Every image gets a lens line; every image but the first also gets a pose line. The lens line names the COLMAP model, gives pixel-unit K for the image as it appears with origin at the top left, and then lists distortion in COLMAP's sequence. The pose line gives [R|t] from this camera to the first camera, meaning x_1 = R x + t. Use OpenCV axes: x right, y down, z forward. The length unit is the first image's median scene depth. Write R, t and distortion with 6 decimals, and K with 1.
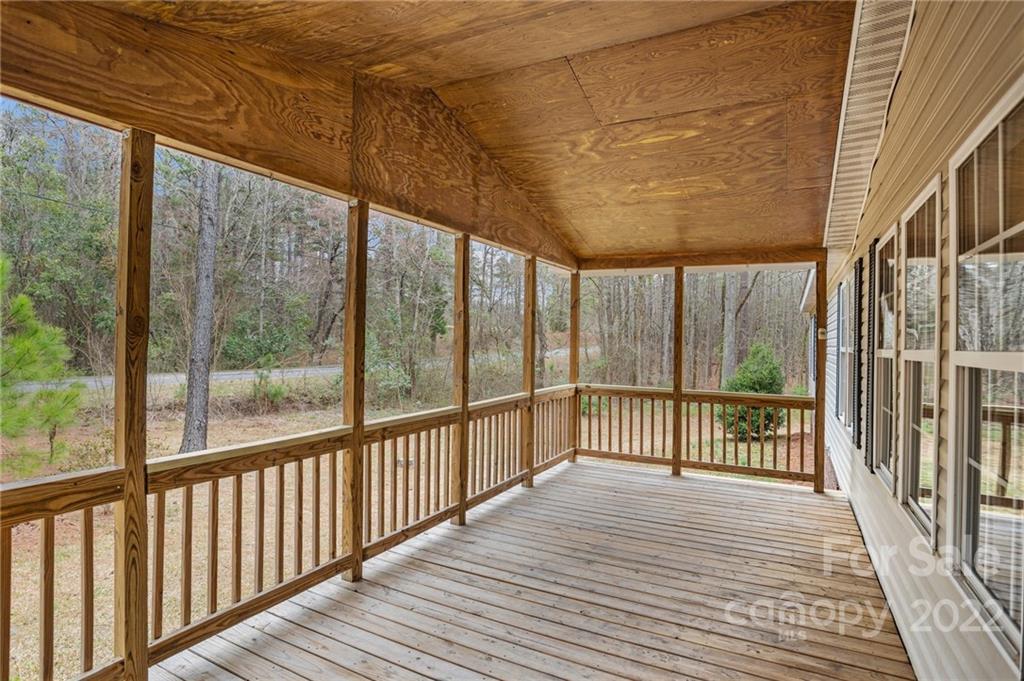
lens RADIAL K [[535.1, 0, 511.2], [0, 535.1, 336.2], [0, 0, 1]] dist [-0.038934, 0.002132]
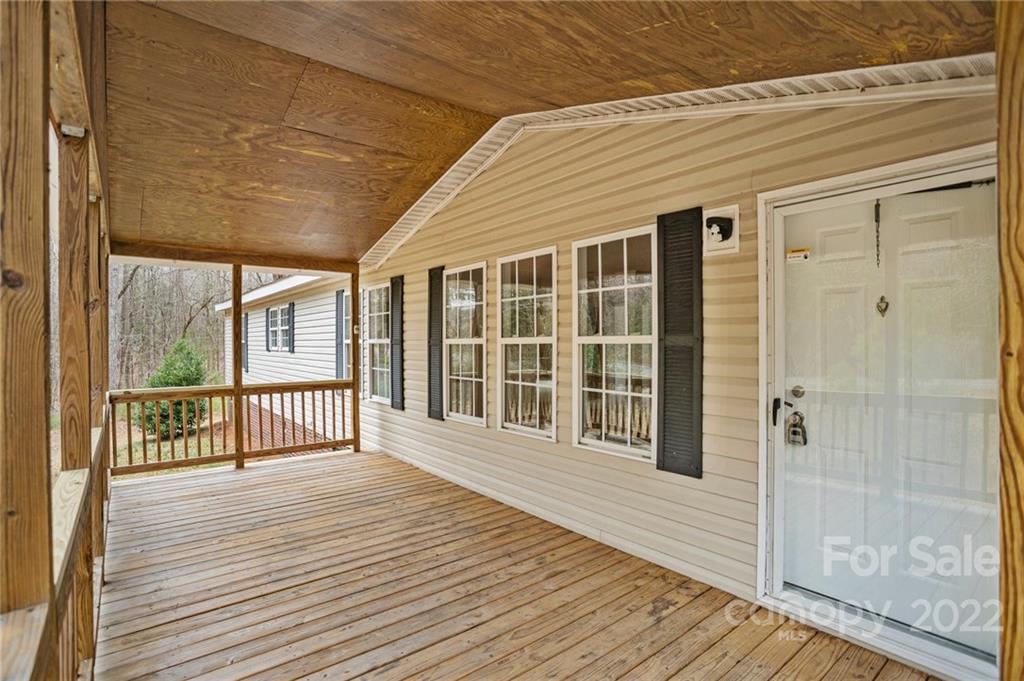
lens RADIAL K [[494.8, 0, 510.4], [0, 494.8, 344.9], [0, 0, 1]] dist [-0.050996, 0.000467]
pose [[0.410996, -0.031026, 0.911109, -0.422800], [0.008022, 0.999505, 0.030417, -0.000822], [-0.911602, -0.005192, 0.411041, 0.182513]]
